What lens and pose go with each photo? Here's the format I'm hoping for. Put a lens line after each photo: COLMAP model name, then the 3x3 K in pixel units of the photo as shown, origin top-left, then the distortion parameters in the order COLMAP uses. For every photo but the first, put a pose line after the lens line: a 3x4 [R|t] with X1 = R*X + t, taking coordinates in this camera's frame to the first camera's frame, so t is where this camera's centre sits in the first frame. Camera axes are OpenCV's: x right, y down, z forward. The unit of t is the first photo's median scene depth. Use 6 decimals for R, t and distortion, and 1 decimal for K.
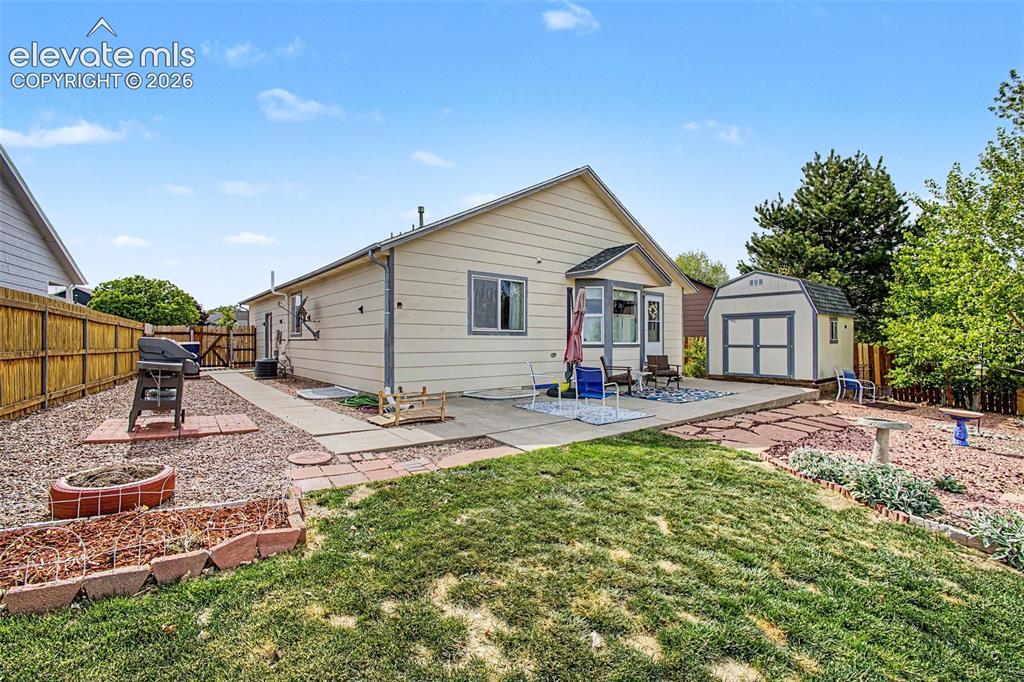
lens RADIAL K [[453.0, 0, 510.1], [0, 453.0, 336.7], [0, 0, 1]] dist [-0.000821, 0.000029]
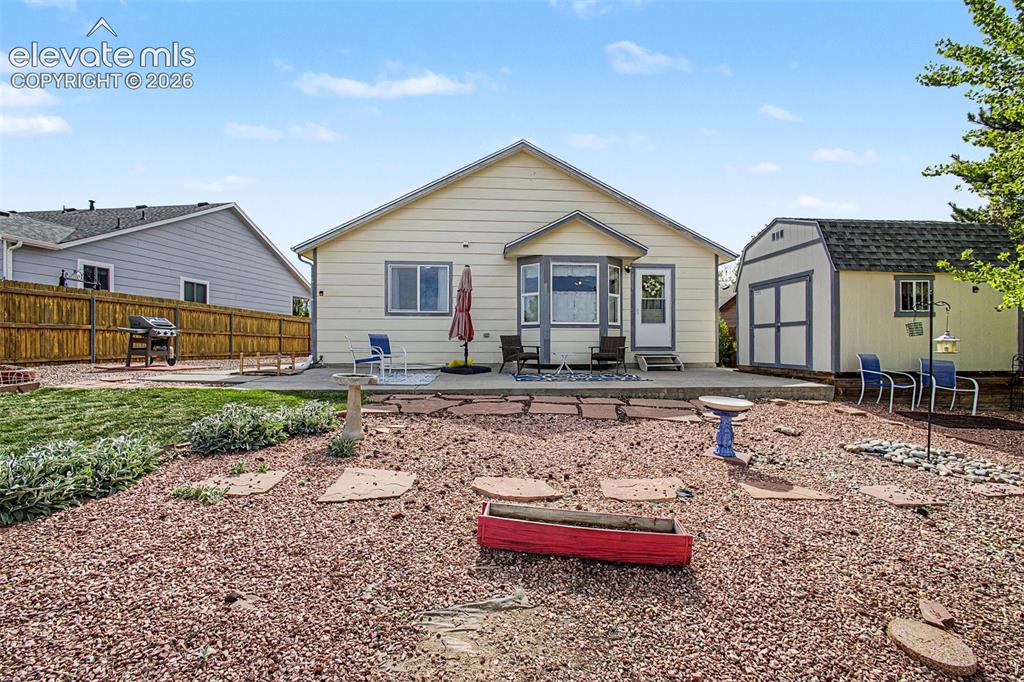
lens RADIAL K [[445.1, 0, 512.0], [0, 445.1, 341.0], [0, 0, 1]] dist [-0.001408, 0.000004]
pose [[0.809513, -0.001570, -0.587100, 0.704840], [0.003403, 0.999992, 0.002018, 0.049870], [0.587092, -0.003632, 0.809512, 0.213768]]
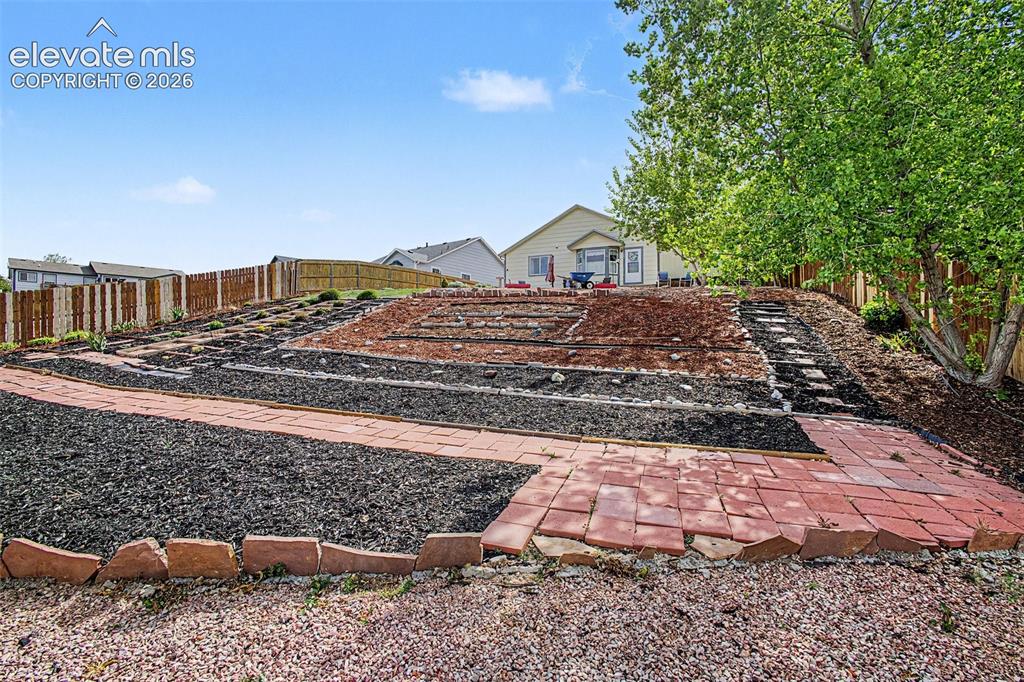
lens RADIAL K [[445.1, 0, 512.0], [0, 445.1, 341.0], [0, 0, 1]] dist [-0.001408, 0.000004]
pose [[0.440766, -0.004722, -0.897609, 2.172920], [0.003223, 0.999988, -0.003678, 0.375486], [0.897616, -0.001272, 0.440776, -0.385492]]
